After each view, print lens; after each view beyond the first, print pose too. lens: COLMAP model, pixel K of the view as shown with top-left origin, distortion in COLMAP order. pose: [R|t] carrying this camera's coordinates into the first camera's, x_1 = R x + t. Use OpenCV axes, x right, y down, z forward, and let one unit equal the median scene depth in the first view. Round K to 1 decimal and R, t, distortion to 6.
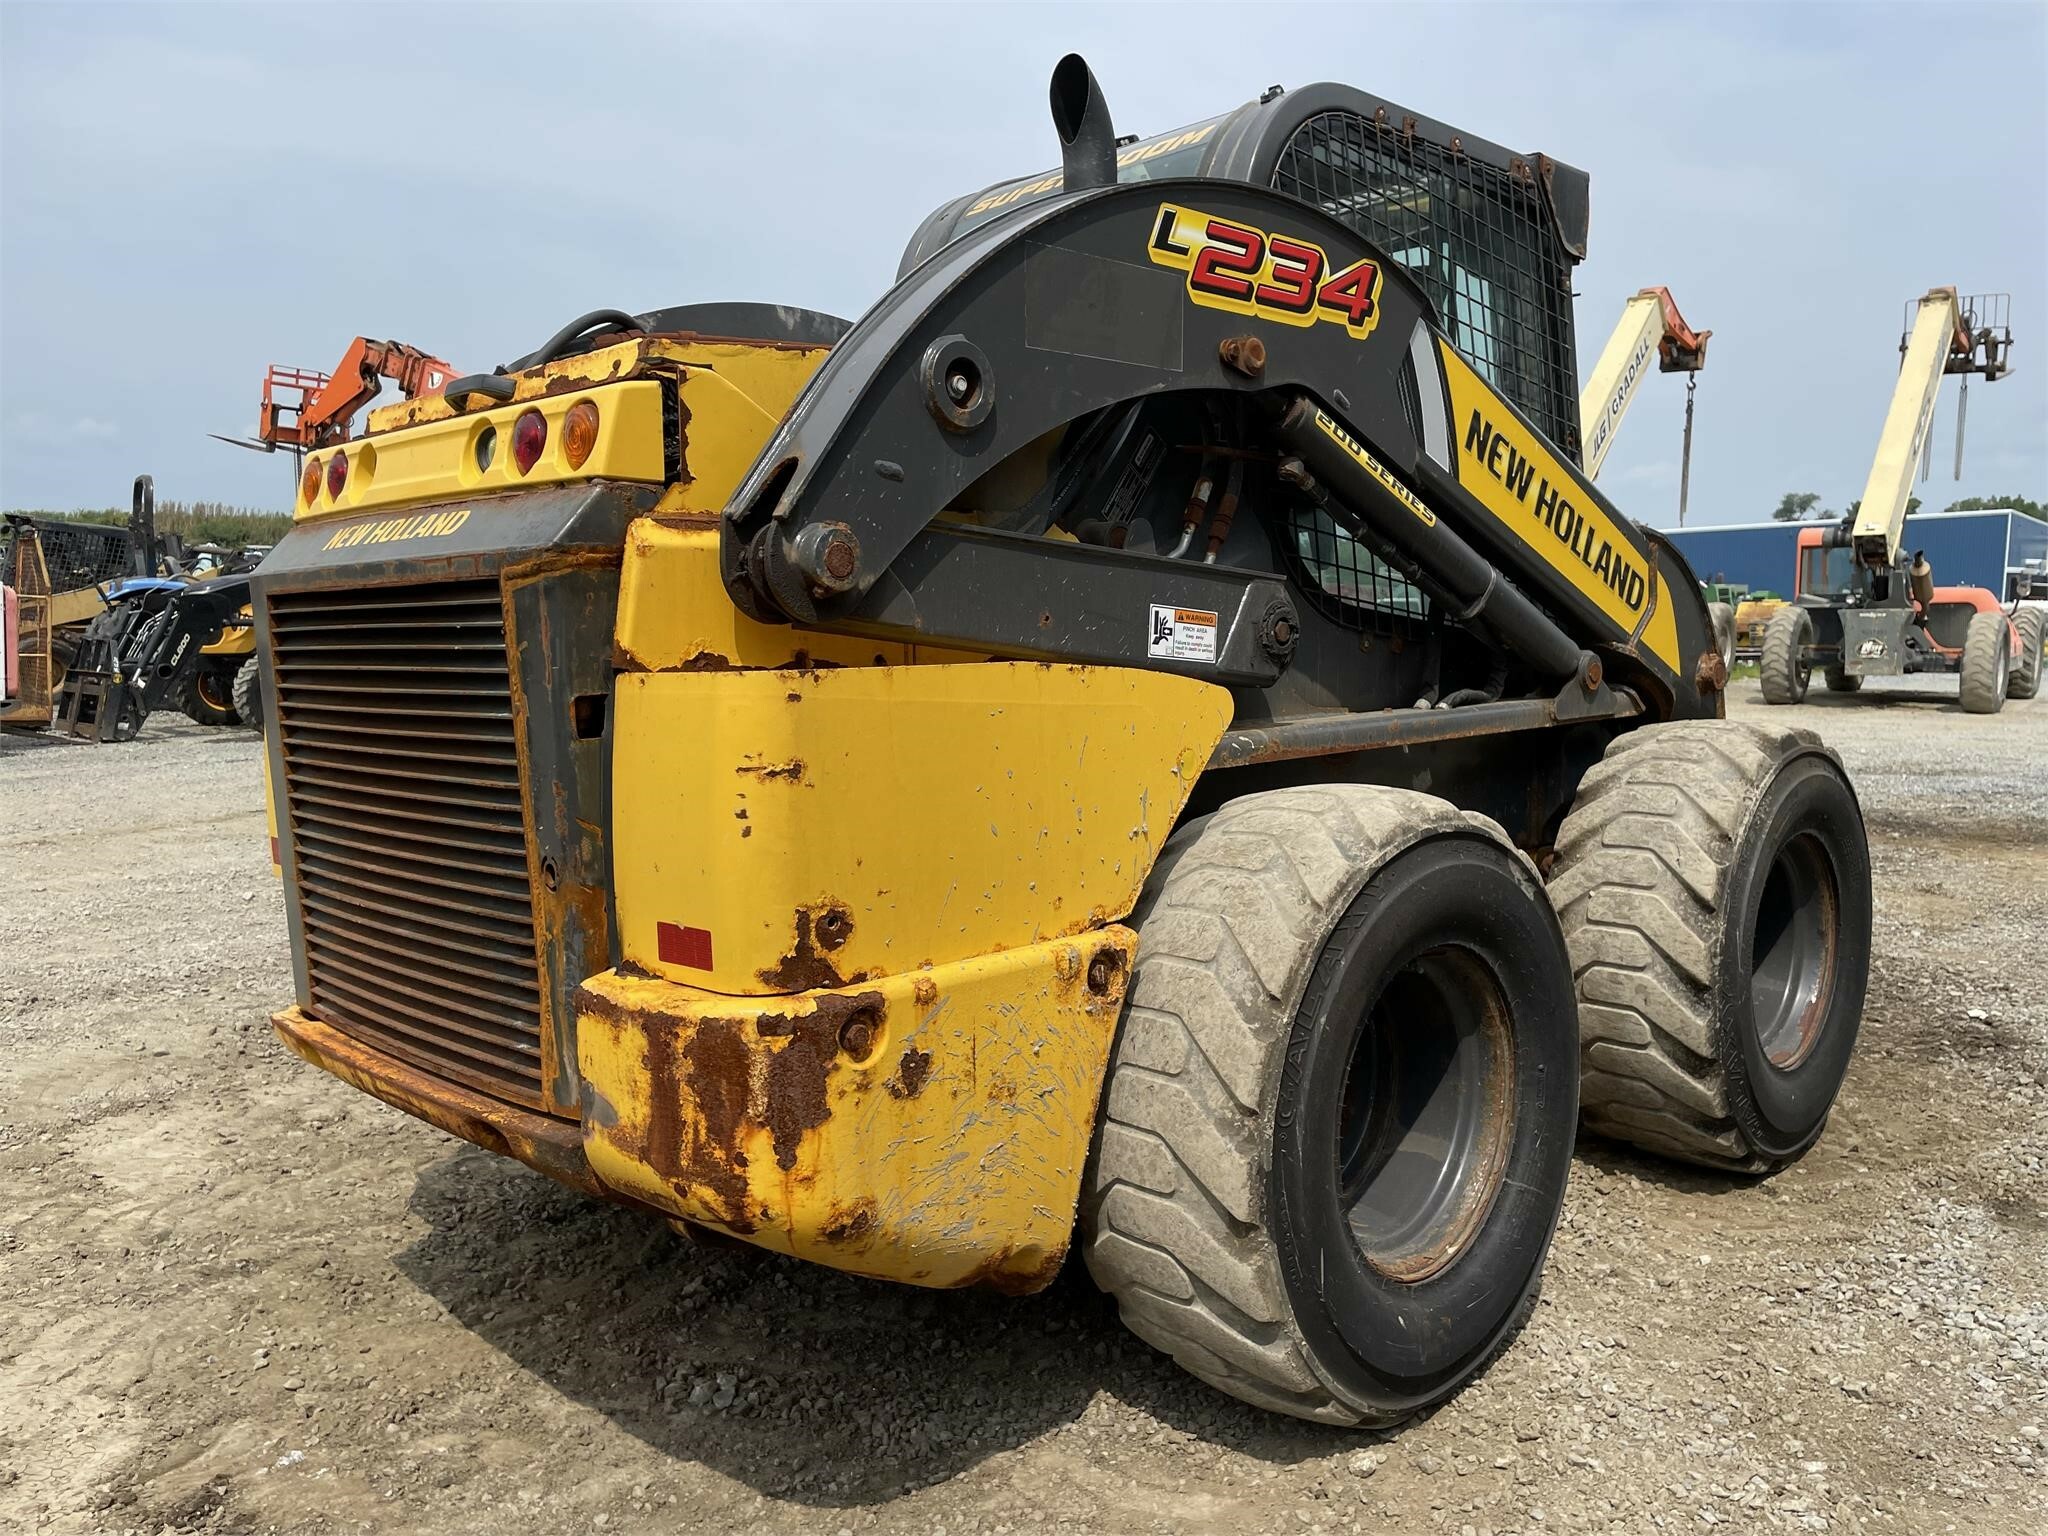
lens RADIAL K [[1550.0, 0, 1050.8], [0, 1550.0, 763.3], [0, 0, 1]] dist [0.083455, -0.110218]
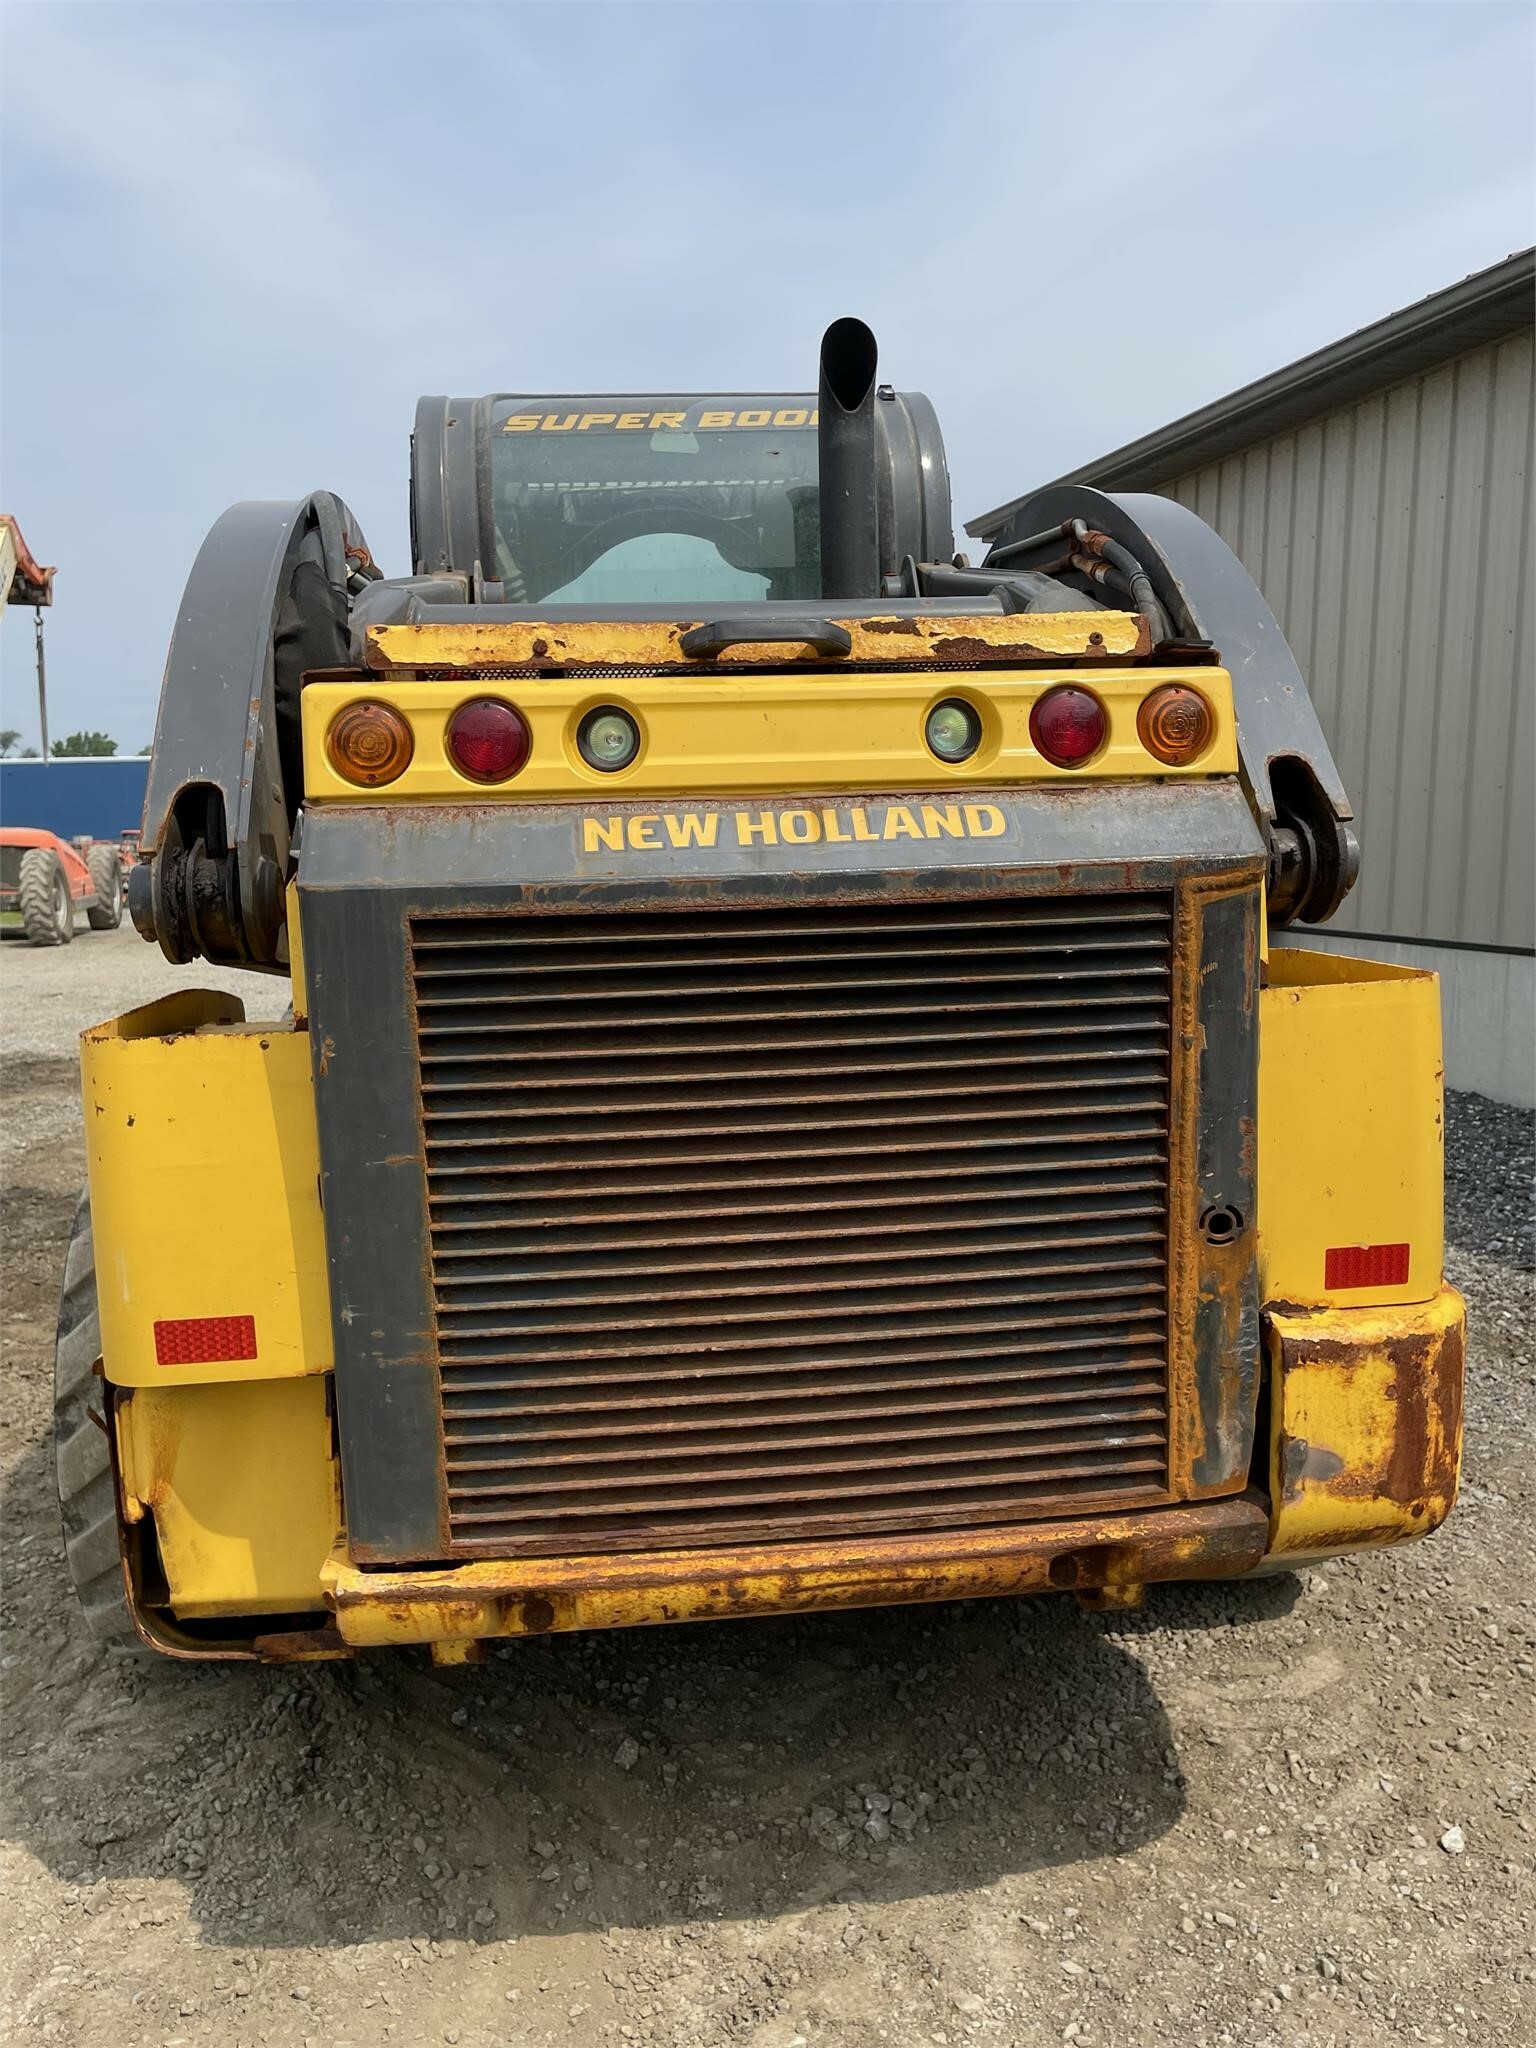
lens RADIAL K [[1550.0, 0, 765.6], [0, 1550.0, 1017.1], [0, 0, 1]] dist [0.083455, -0.110218]
pose [[0.632392, -0.095521, 0.768737, -0.929466], [0.087830, 0.994811, 0.051360, -0.091665], [-0.769653, 0.035038, 0.637500, 0.514276]]
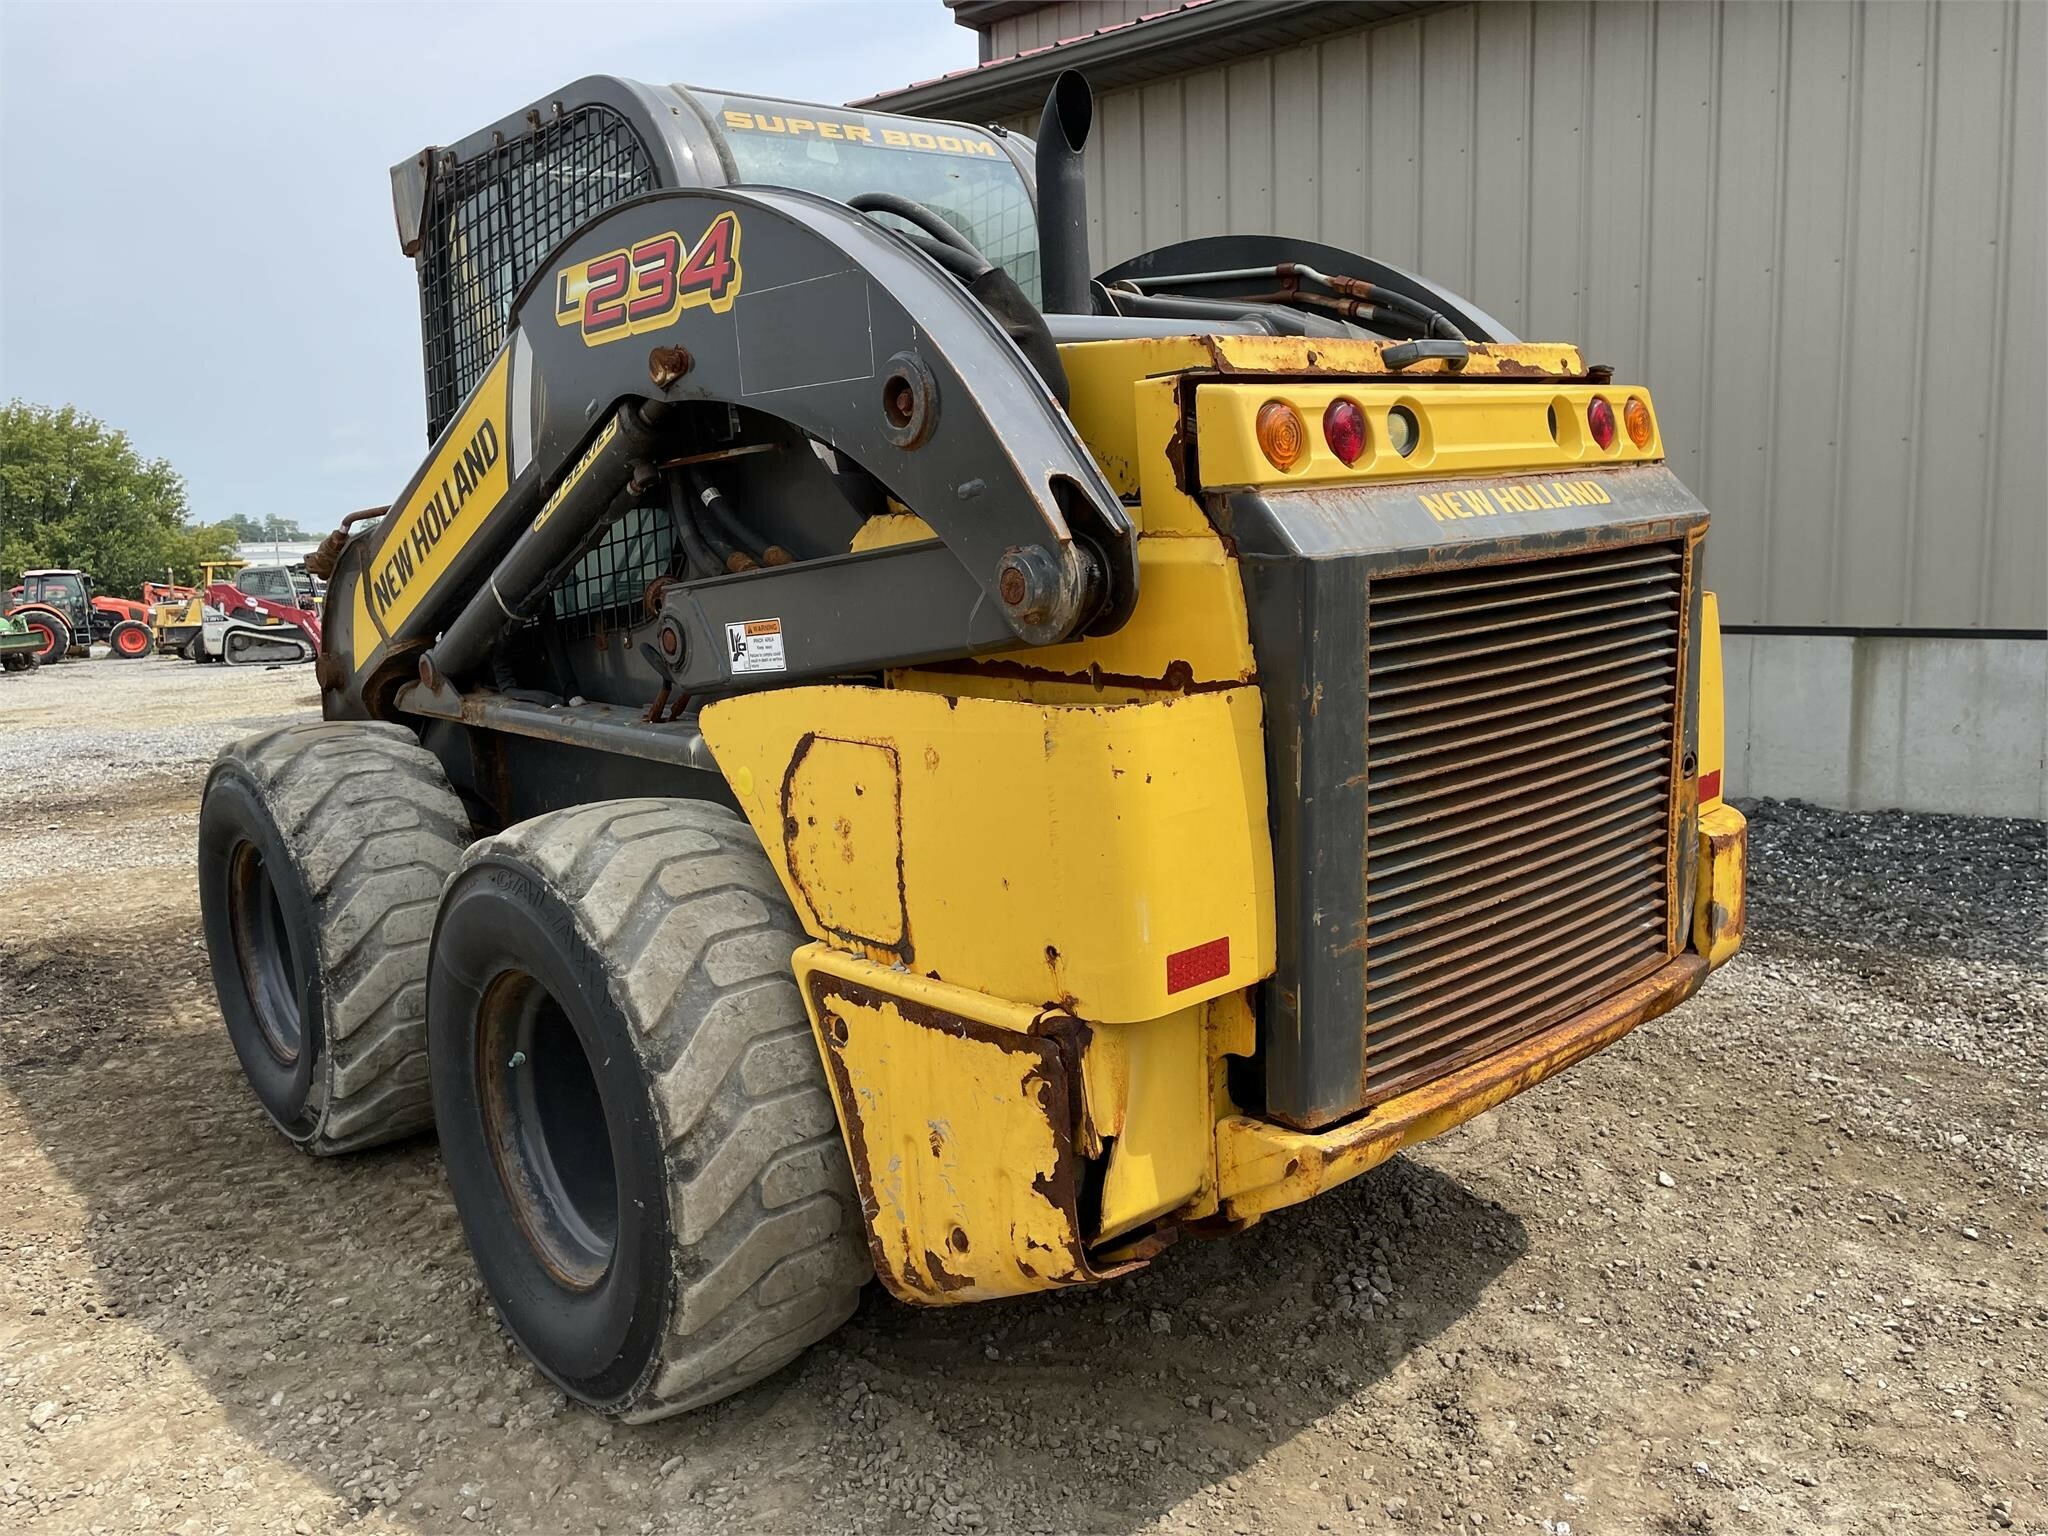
lens RADIAL K [[1550.0, 0, 1042.1], [0, 1550.0, 732.7], [0, 0, 1]] dist [0.083455, -0.110218]
pose [[0.060499, -0.137960, 0.988588, -1.325725], [0.141100, 0.981639, 0.128355, -0.161040], [-0.988145, 0.131725, 0.078854, 1.155957]]
